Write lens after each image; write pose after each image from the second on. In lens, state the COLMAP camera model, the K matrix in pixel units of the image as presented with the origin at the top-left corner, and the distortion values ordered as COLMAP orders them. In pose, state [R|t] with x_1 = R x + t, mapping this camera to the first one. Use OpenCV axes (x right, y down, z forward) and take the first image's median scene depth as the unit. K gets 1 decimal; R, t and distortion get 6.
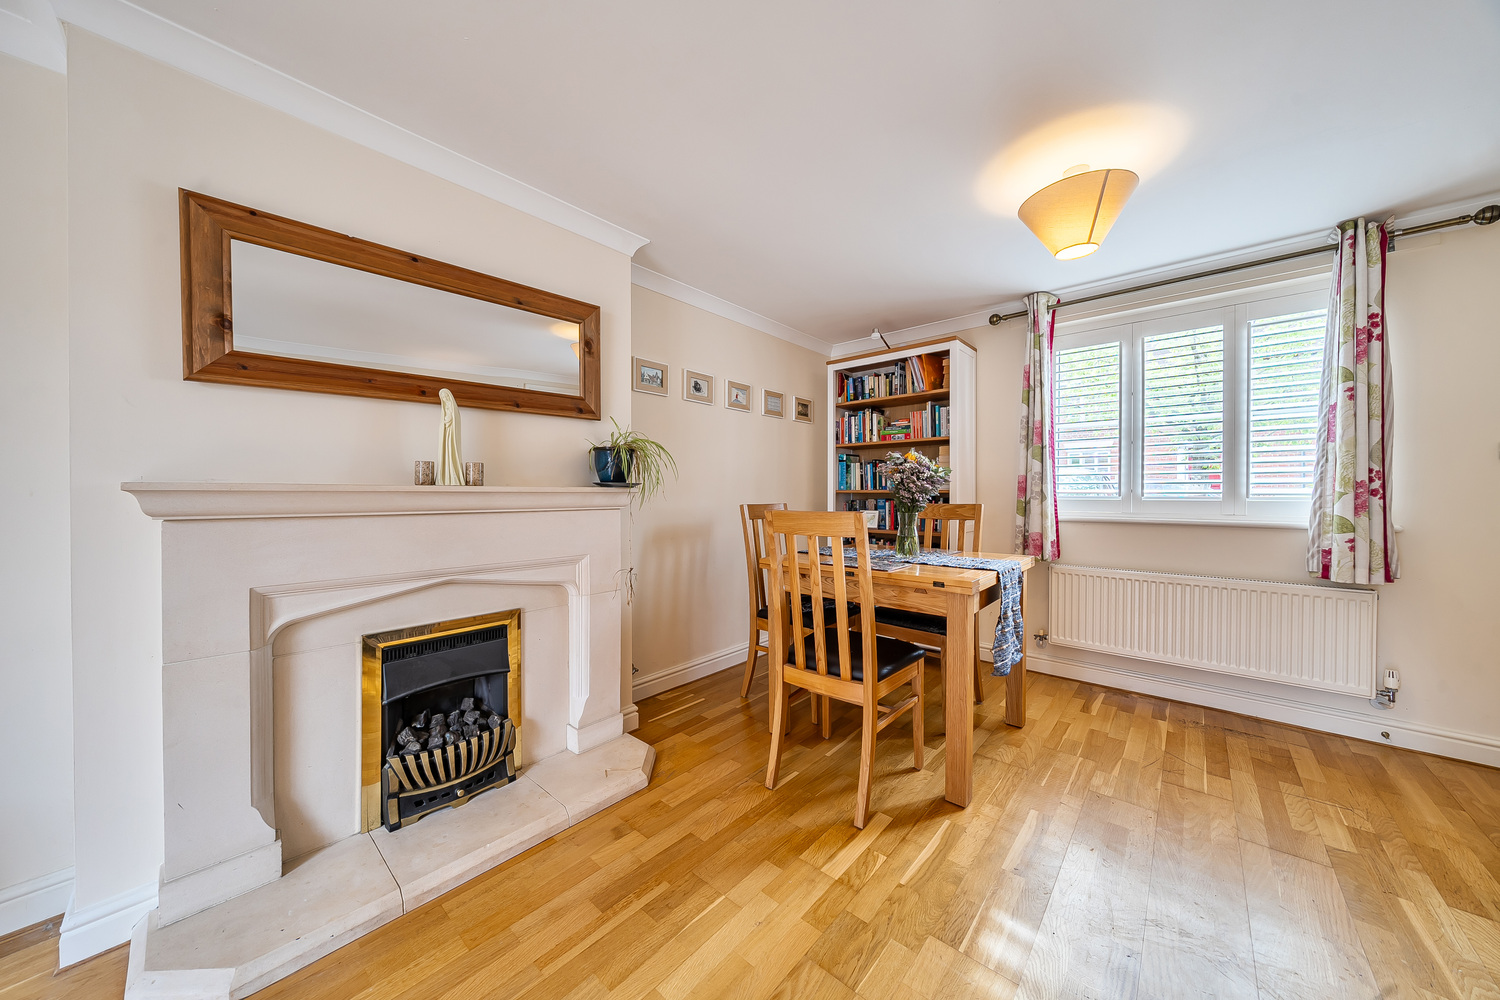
lens RADIAL K [[505.4, 0, 754.7], [0, 505.4, 496.4], [0, 0, 1]] dist [-0.007647, -0.000100]
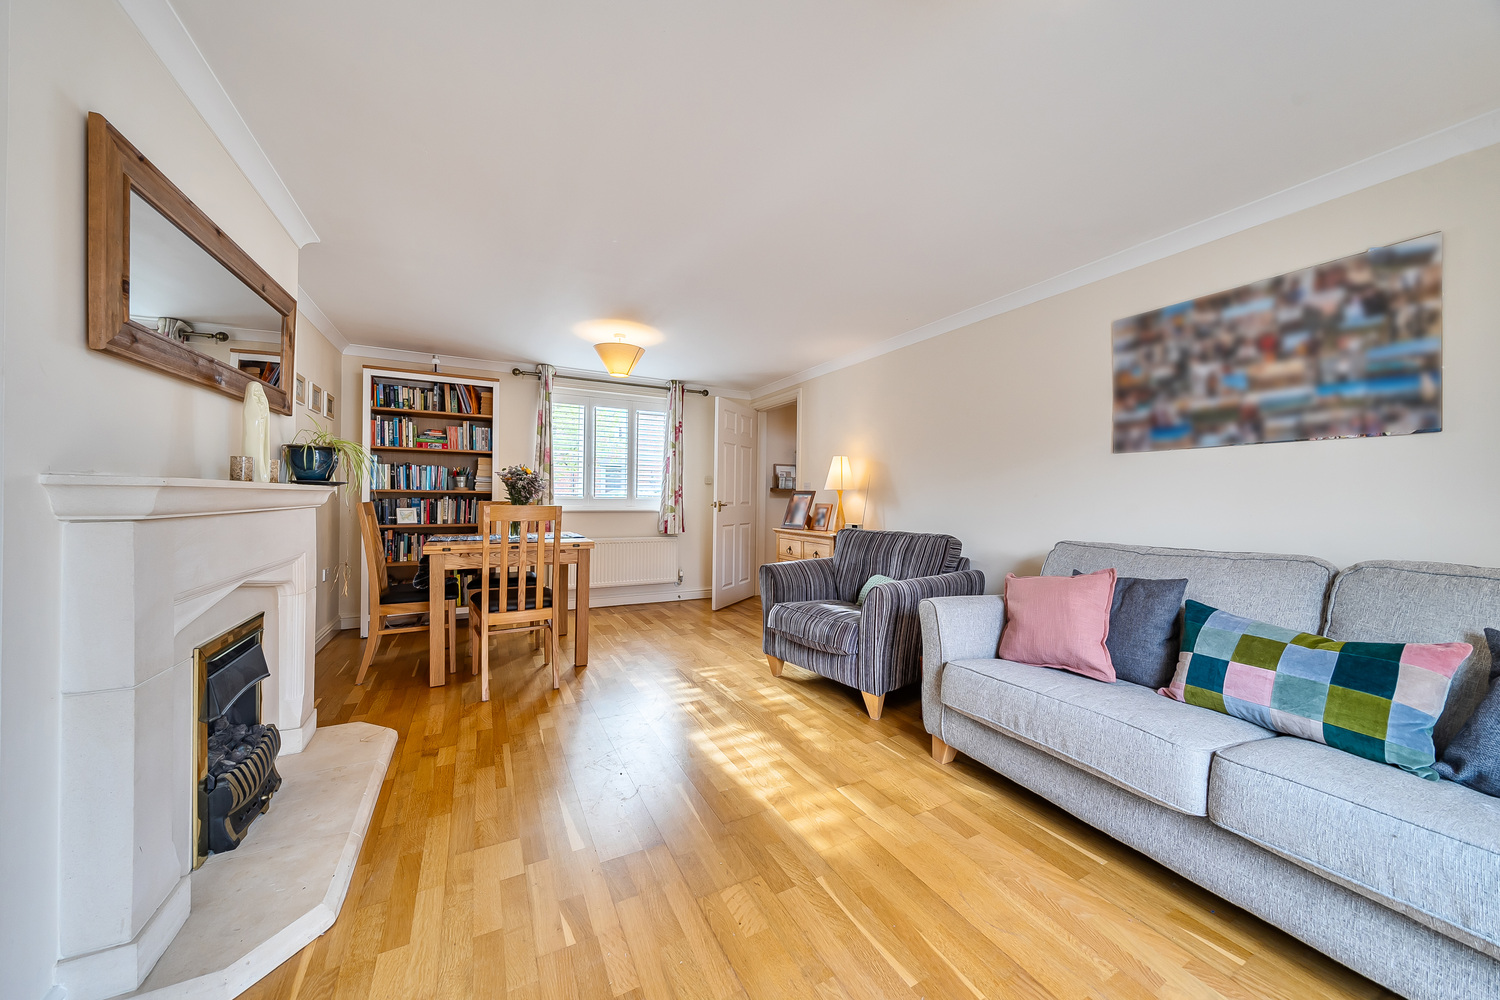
lens RADIAL K [[505.4, 0, 741.5], [0, 505.4, 498.0], [0, 0, 1]] dist [-0.007647, -0.000100]
pose [[0.364104, 0.001302, 0.931357, -0.686918], [-0.005792, 0.999983, 0.000867, 0.000002], [-0.931340, -0.005710, 0.364105, -0.125737]]
